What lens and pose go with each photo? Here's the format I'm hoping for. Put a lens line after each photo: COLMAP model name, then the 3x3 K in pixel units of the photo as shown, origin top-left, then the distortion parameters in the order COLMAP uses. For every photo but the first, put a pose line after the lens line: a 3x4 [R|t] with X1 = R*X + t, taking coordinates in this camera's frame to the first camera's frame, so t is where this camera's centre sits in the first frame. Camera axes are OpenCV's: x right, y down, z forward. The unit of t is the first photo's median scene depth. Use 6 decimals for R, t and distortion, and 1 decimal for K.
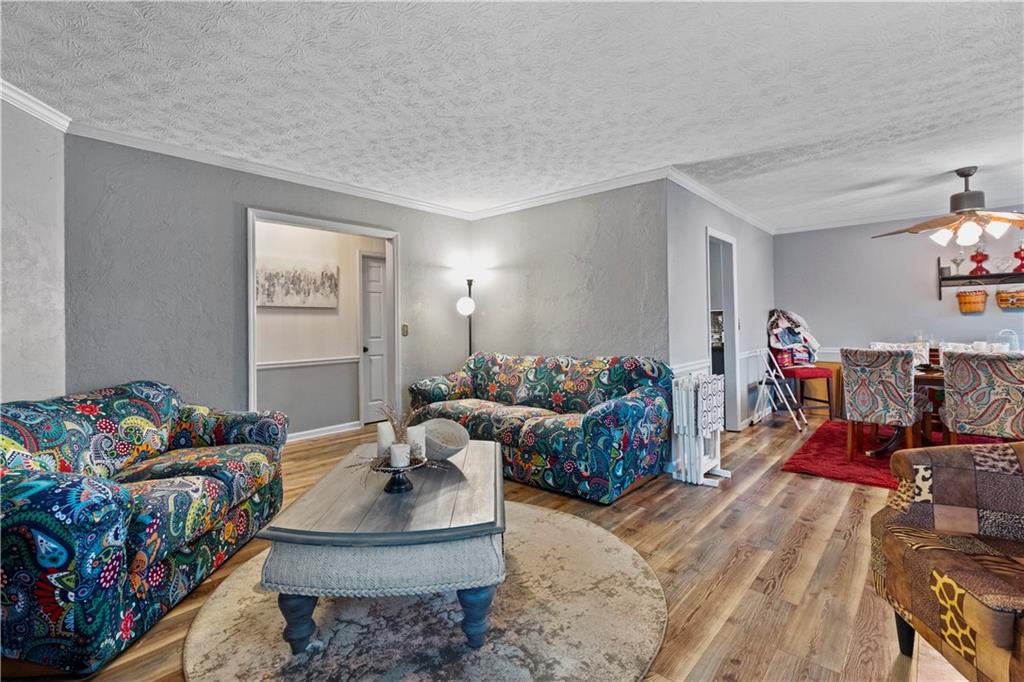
lens RADIAL K [[475.7, 0, 506.5], [0, 475.7, 334.4], [0, 0, 1]] dist [0.000696, 0.000335]
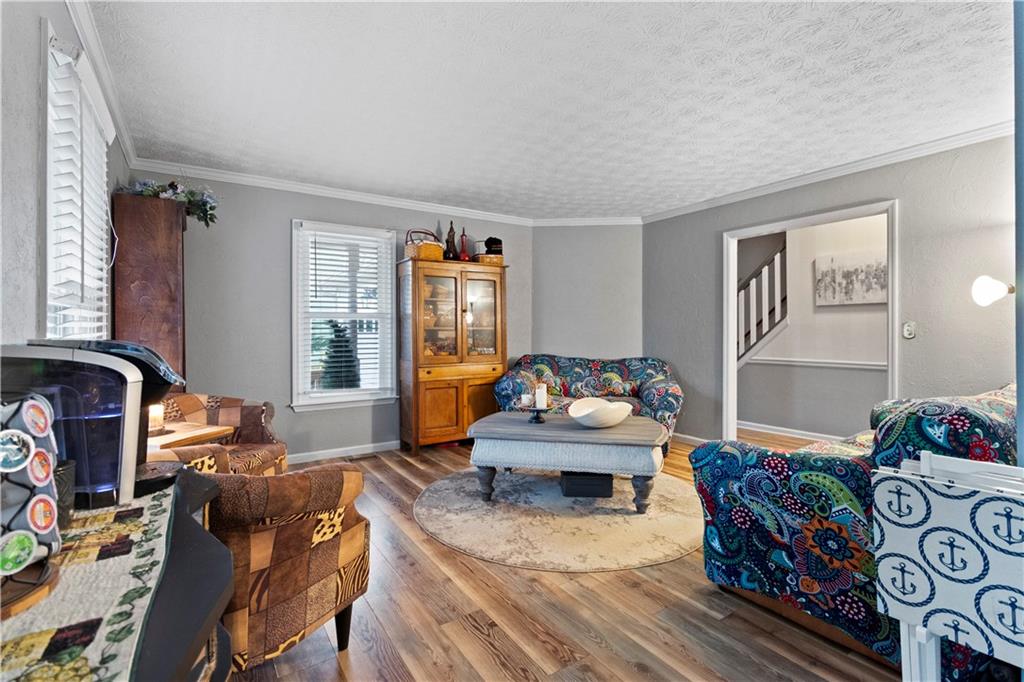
lens RADIAL K [[475.7, 0, 507.6], [0, 475.7, 333.7], [0, 0, 1]] dist [0.000696, 0.000335]
pose [[-0.263873, 0.016121, -0.964423, 1.062723], [-0.011644, 0.999734, 0.019897, -0.017699], [0.964487, 0.016481, -0.263615, 0.987357]]
